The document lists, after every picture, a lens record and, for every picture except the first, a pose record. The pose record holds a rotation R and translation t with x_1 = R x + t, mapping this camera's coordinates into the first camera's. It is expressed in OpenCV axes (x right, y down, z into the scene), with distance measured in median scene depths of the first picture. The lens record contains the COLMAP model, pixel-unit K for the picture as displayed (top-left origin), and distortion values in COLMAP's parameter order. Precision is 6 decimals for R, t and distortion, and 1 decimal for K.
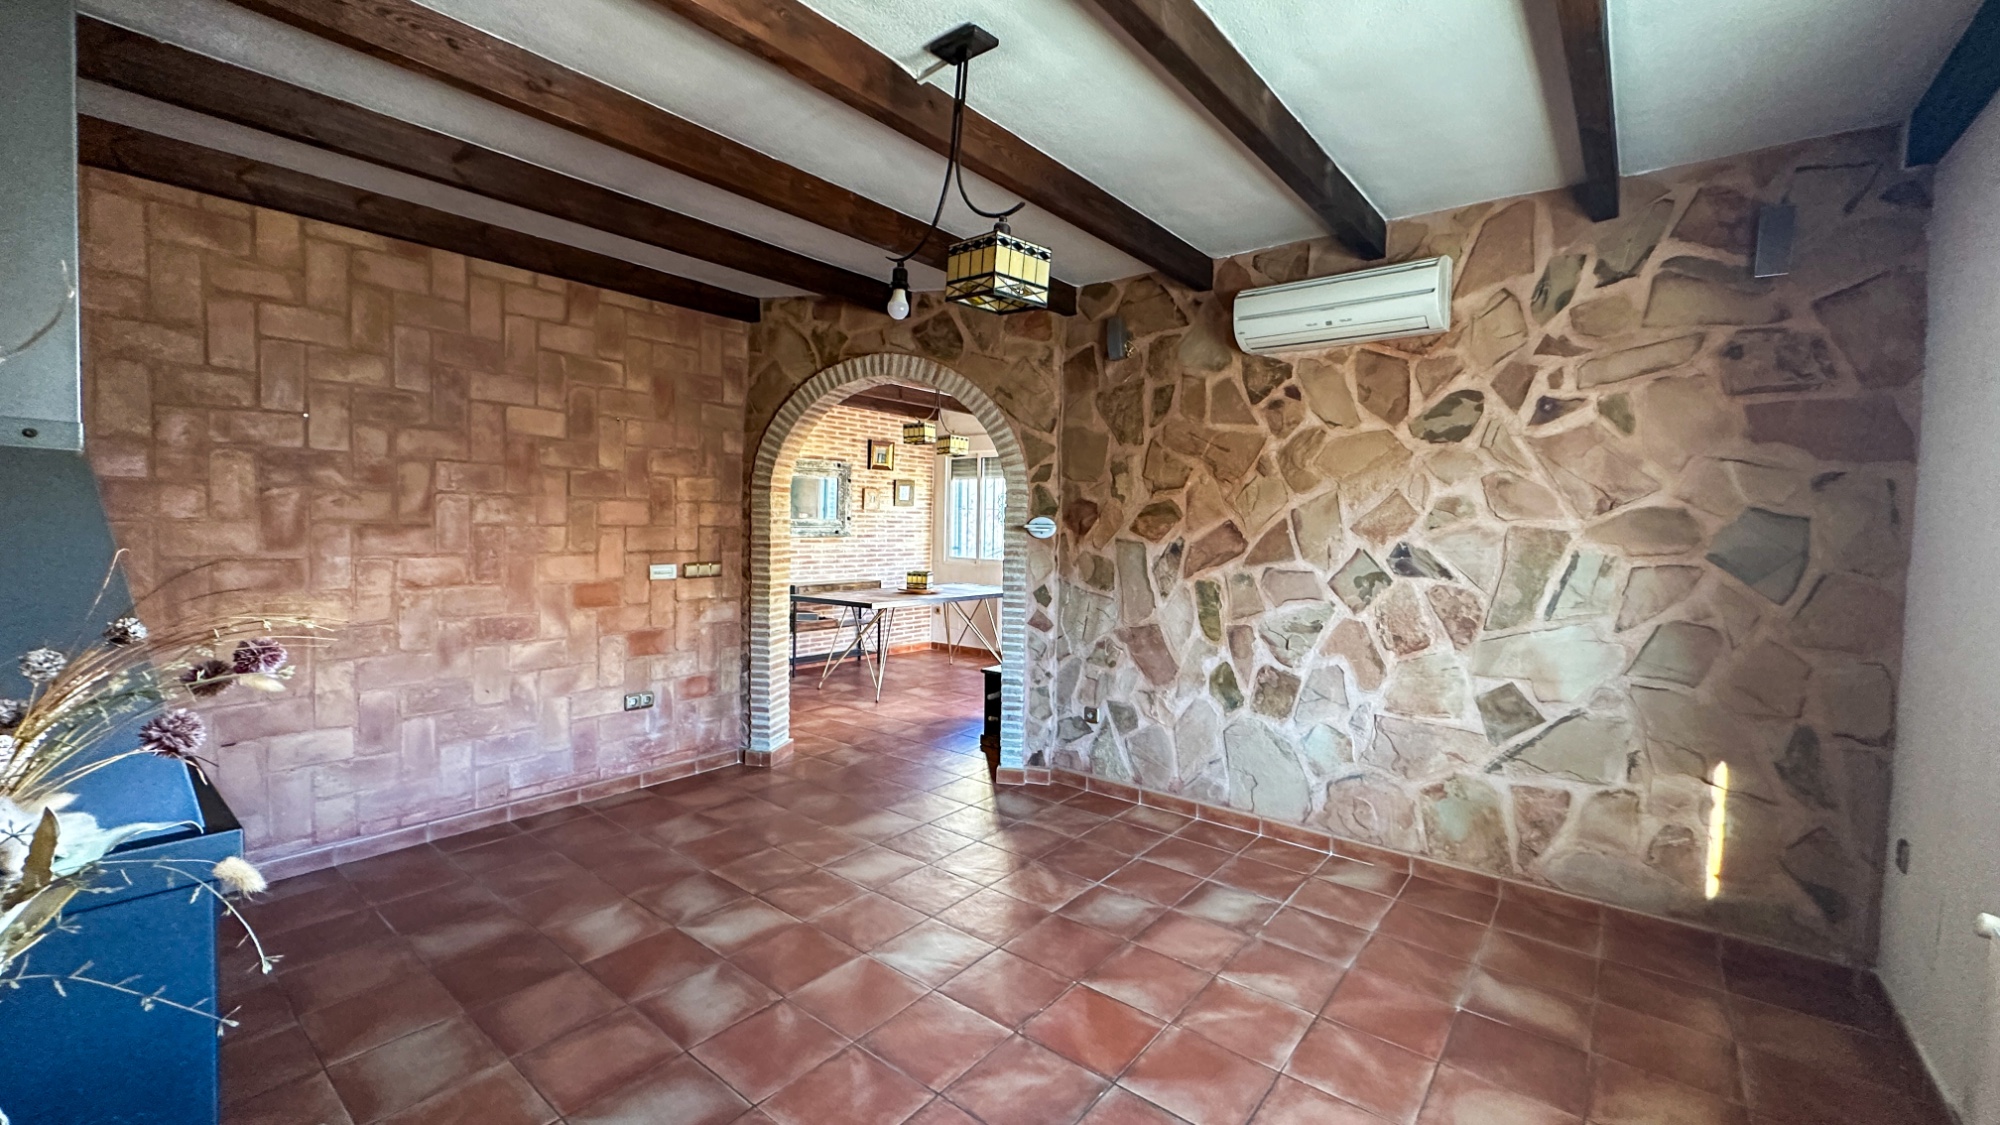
lens RADIAL K [[792.6, 0, 1000.0], [0, 792.6, 562.5], [0, 0, 1]] dist [-0.000799, 0.000393]
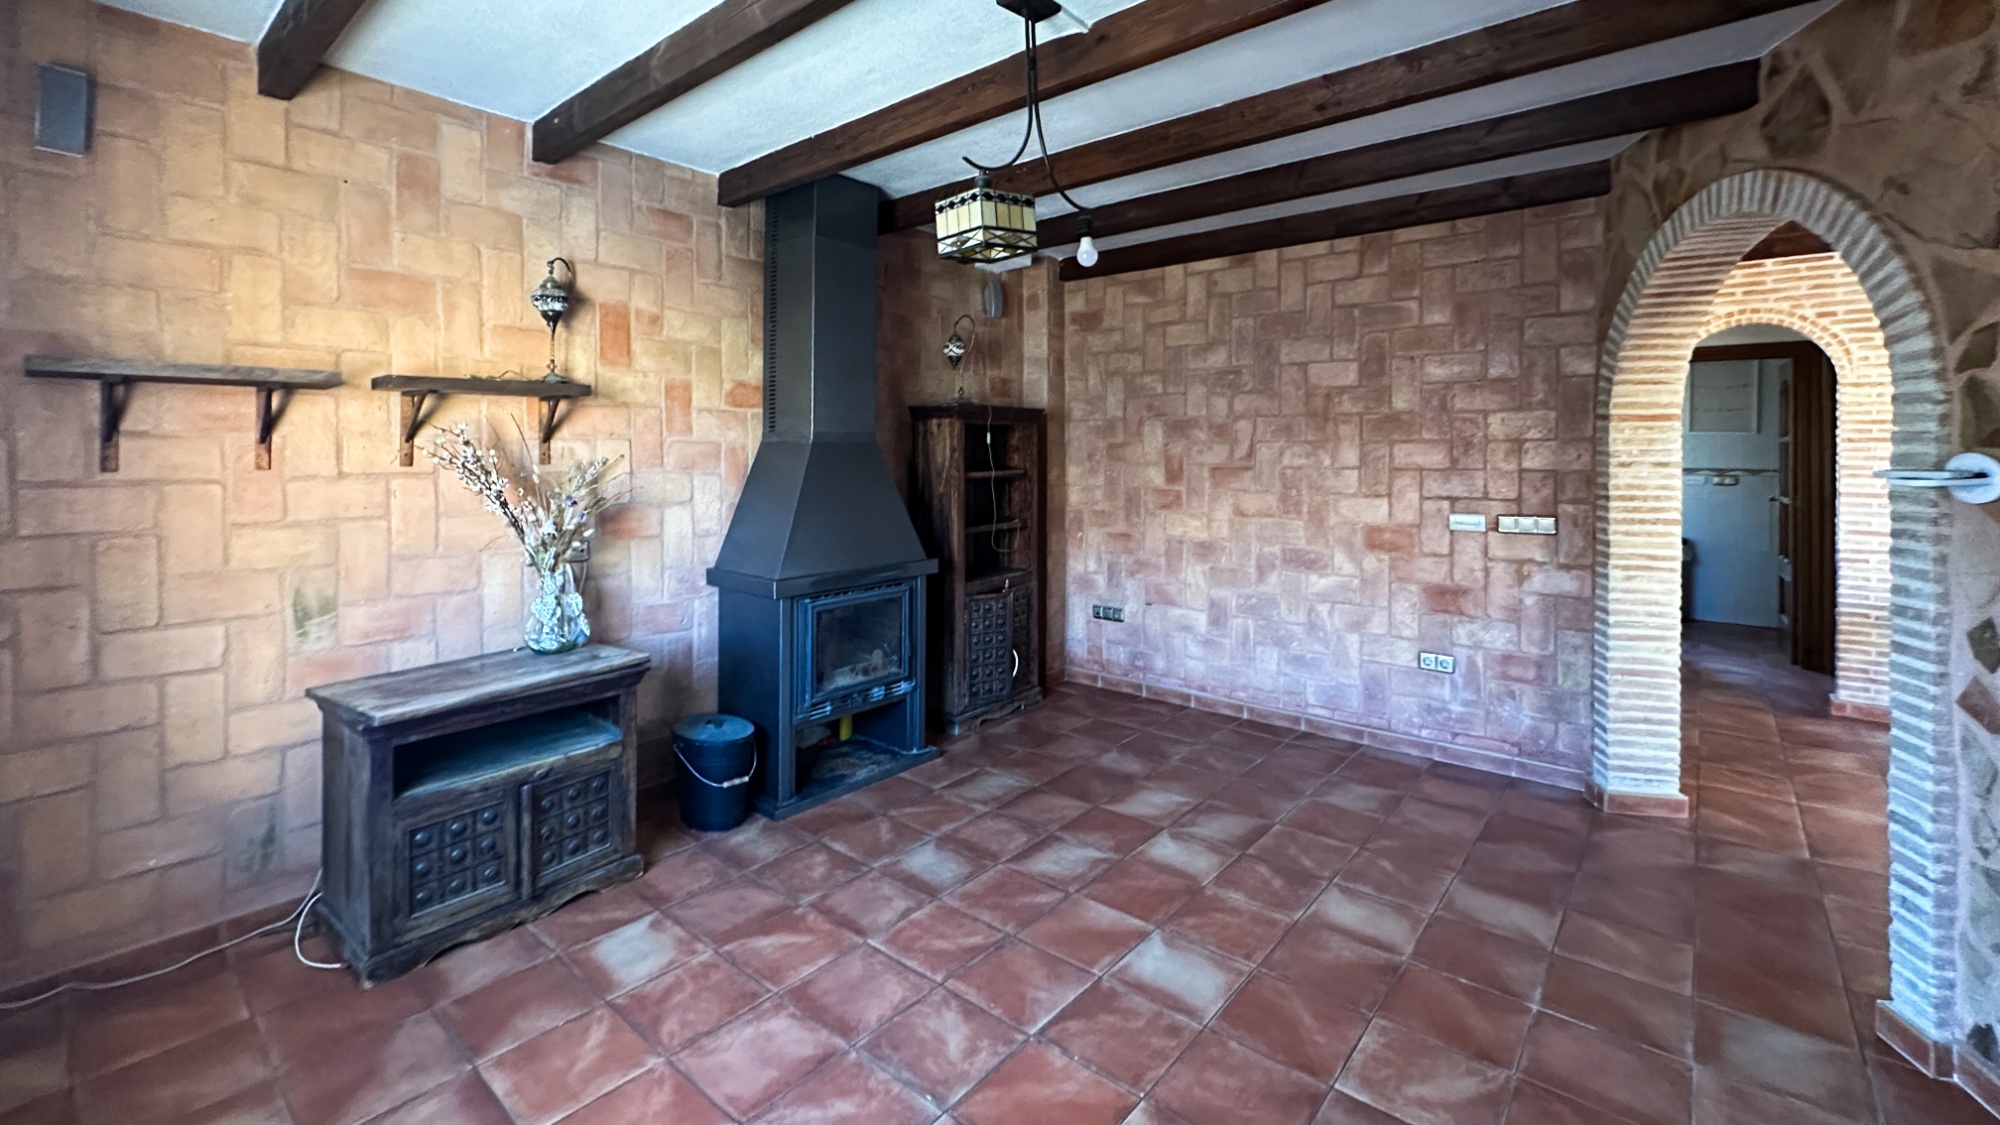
lens RADIAL K [[836.7, 0, 992.4], [0, 836.7, 457.6], [0, 0, 1]] dist [0.000831, 0.000248]
pose [[-0.025363, -0.009330, -0.999635, 0.568452], [-0.049359, 0.998748, -0.008070, -0.029053], [0.998459, 0.049137, -0.025792, 0.553840]]
